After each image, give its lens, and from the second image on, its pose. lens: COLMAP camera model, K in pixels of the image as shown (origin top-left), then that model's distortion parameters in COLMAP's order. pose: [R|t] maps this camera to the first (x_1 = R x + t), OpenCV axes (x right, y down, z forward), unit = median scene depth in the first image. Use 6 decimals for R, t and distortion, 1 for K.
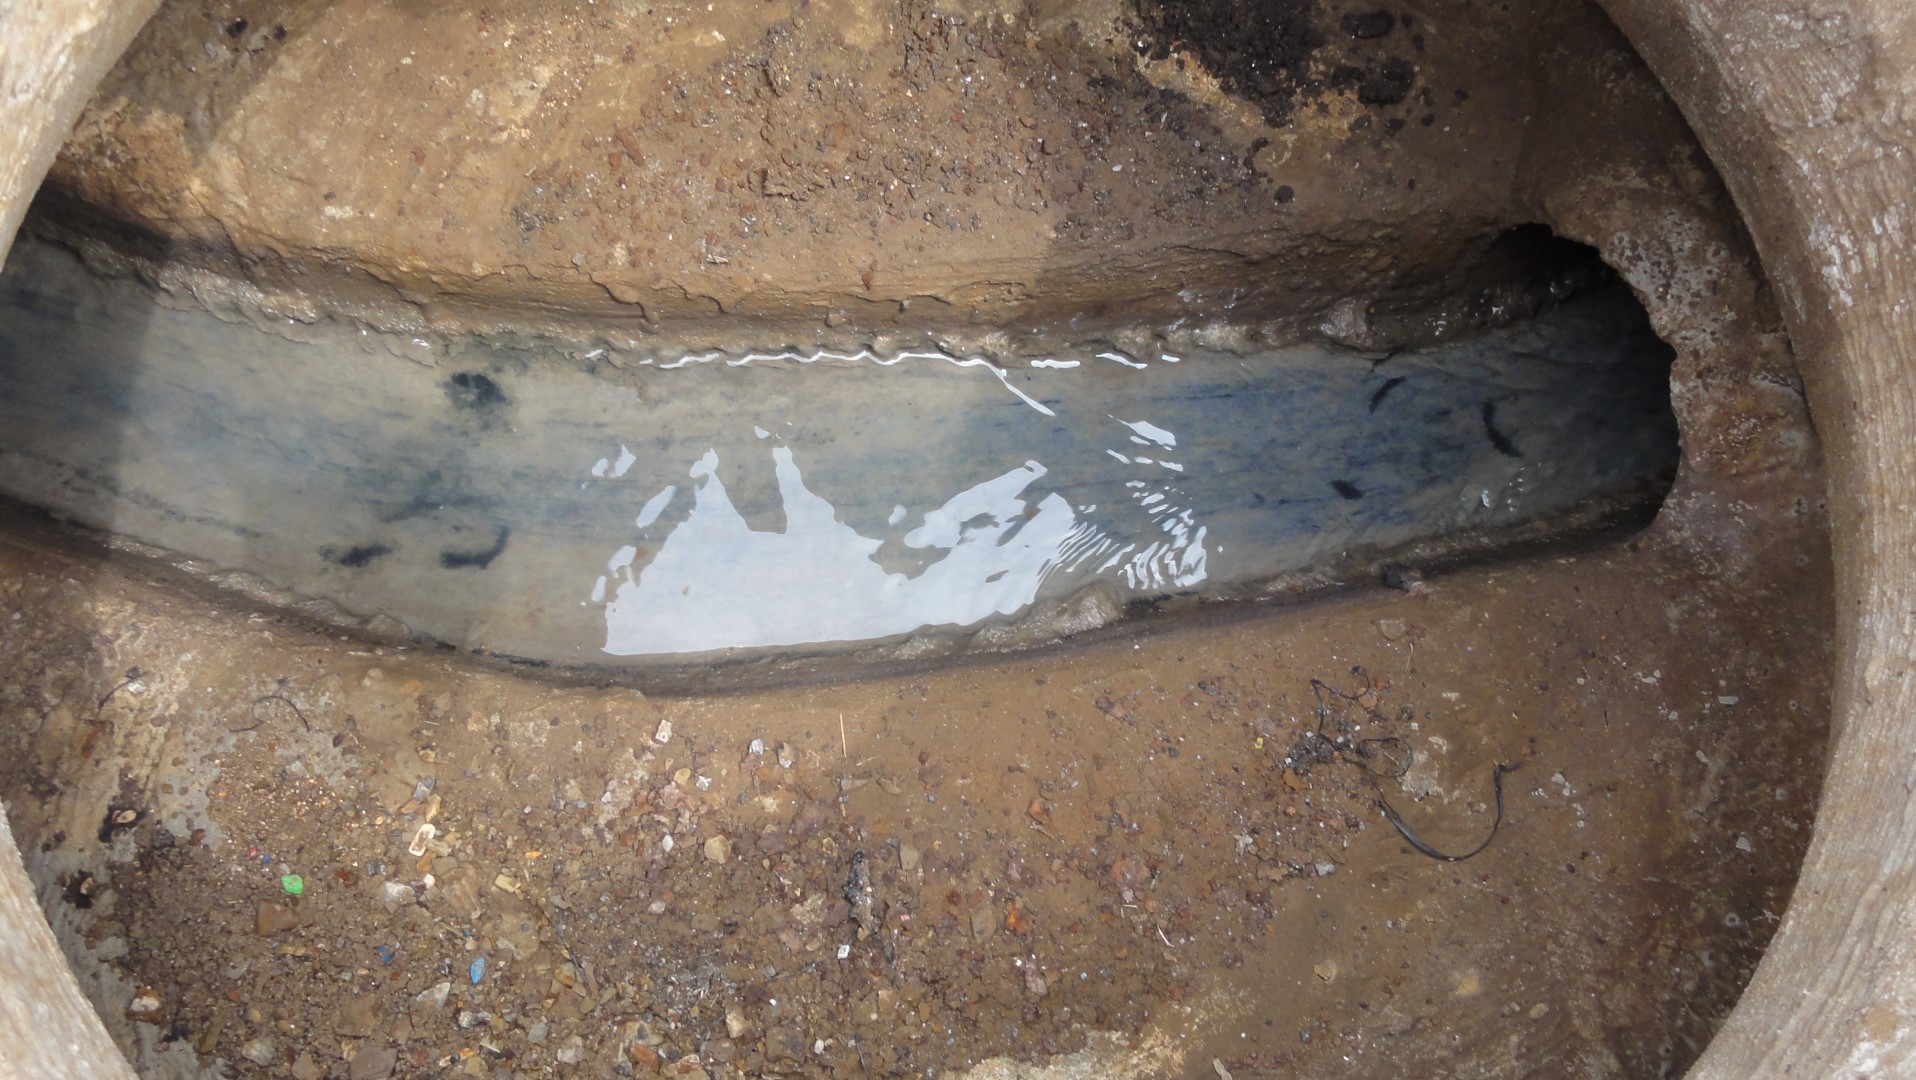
lens RADIAL K [[1465.5, 0, 955.7], [0, 1465.5, 538.2], [0, 0, 1]] dist [0.001465, -0.000019]
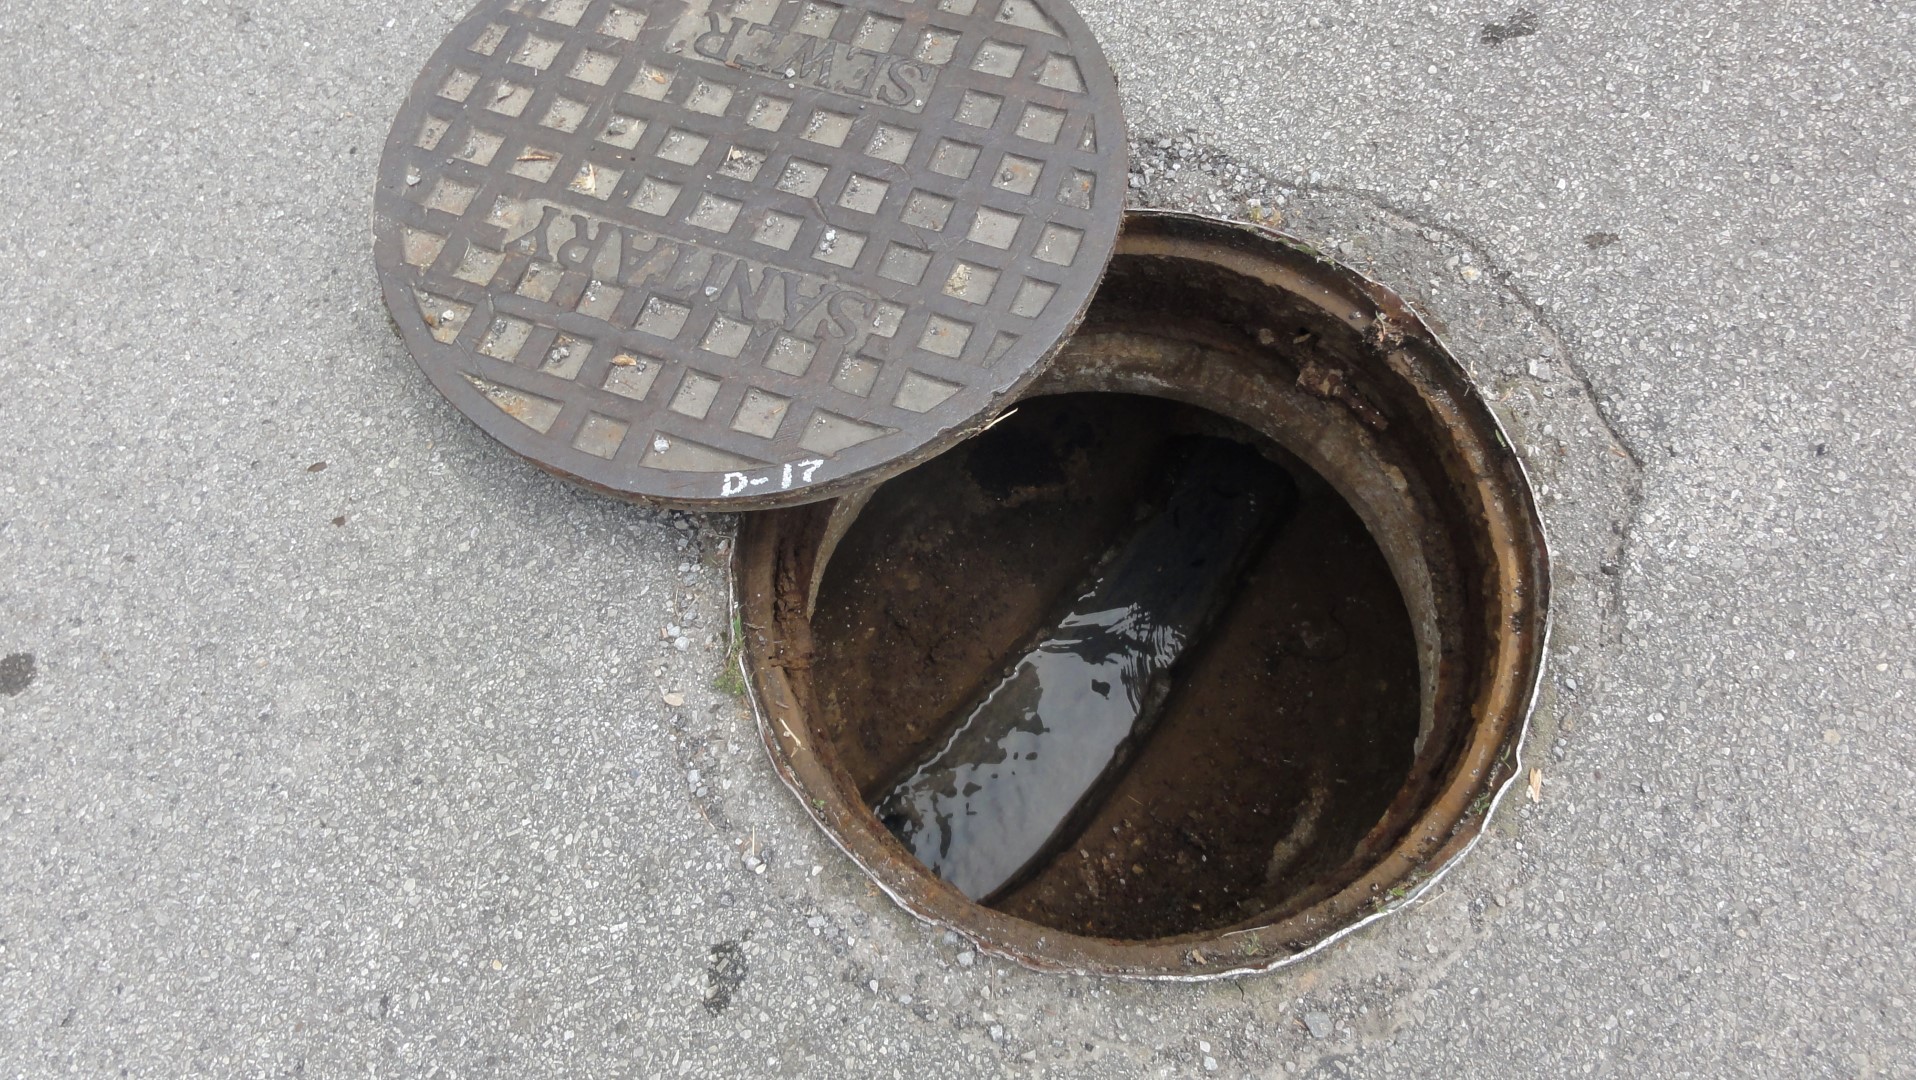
lens RADIAL K [[1465.5, 0, 960.0], [0, 1465.5, 538.8], [0, 0, 1]] dist [0.001465, -0.000019]
pose [[0.697301, -0.707084, 0.117485, -0.237475], [0.715787, 0.695536, -0.062274, -0.202866], [-0.037683, 0.127518, 0.991120, -1.303323]]
